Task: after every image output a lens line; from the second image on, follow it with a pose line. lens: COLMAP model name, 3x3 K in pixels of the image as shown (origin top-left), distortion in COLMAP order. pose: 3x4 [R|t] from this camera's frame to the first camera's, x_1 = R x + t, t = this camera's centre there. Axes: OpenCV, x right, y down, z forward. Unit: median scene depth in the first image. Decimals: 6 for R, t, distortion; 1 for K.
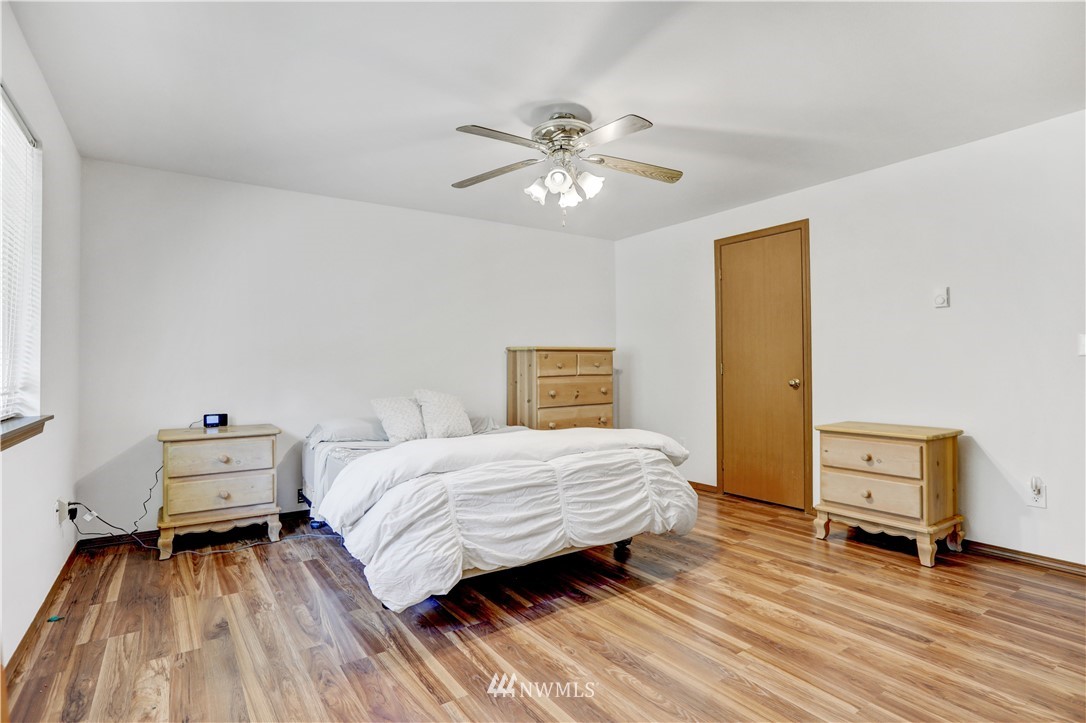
lens RADIAL K [[548.2, 0, 543.3], [0, 548.2, 363.5], [0, 0, 1]] dist [-0.006732, -0.000398]
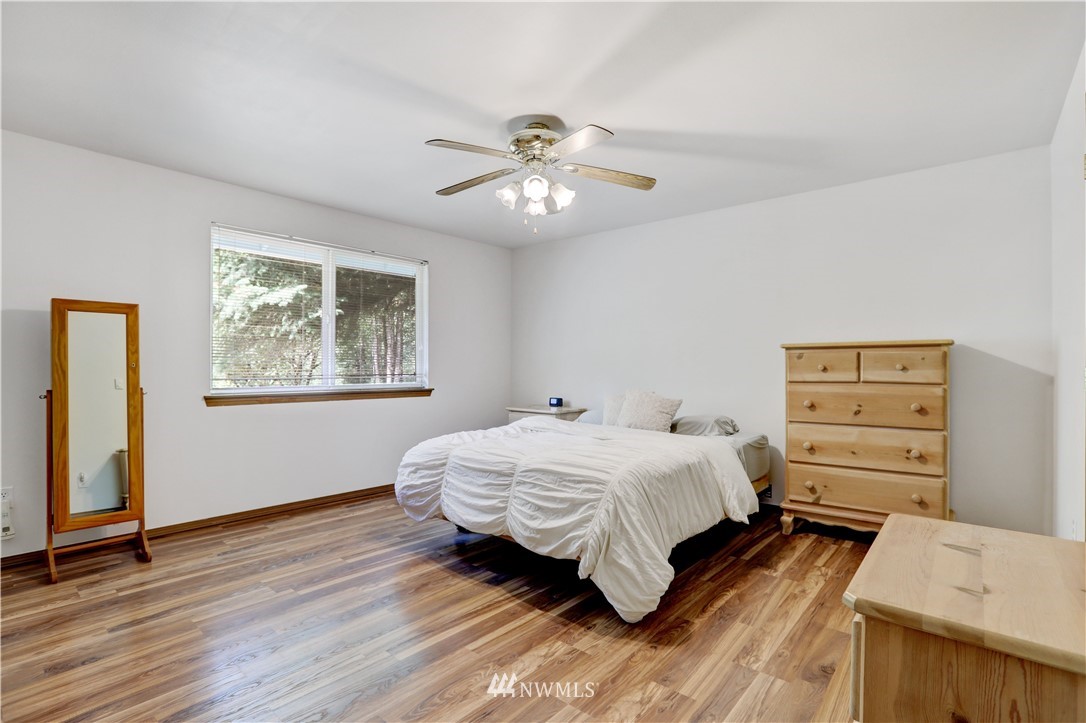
lens RADIAL K [[508.2, 0, 543.1], [0, 508.2, 363.7], [0, 0, 1]] dist [-0.002800, -0.000175]
pose [[0.254402, 0.001285, -0.967098, 0.935032], [0.006772, 0.999972, 0.003110, -0.010546], [0.967075, -0.007340, 0.254386, 0.720025]]
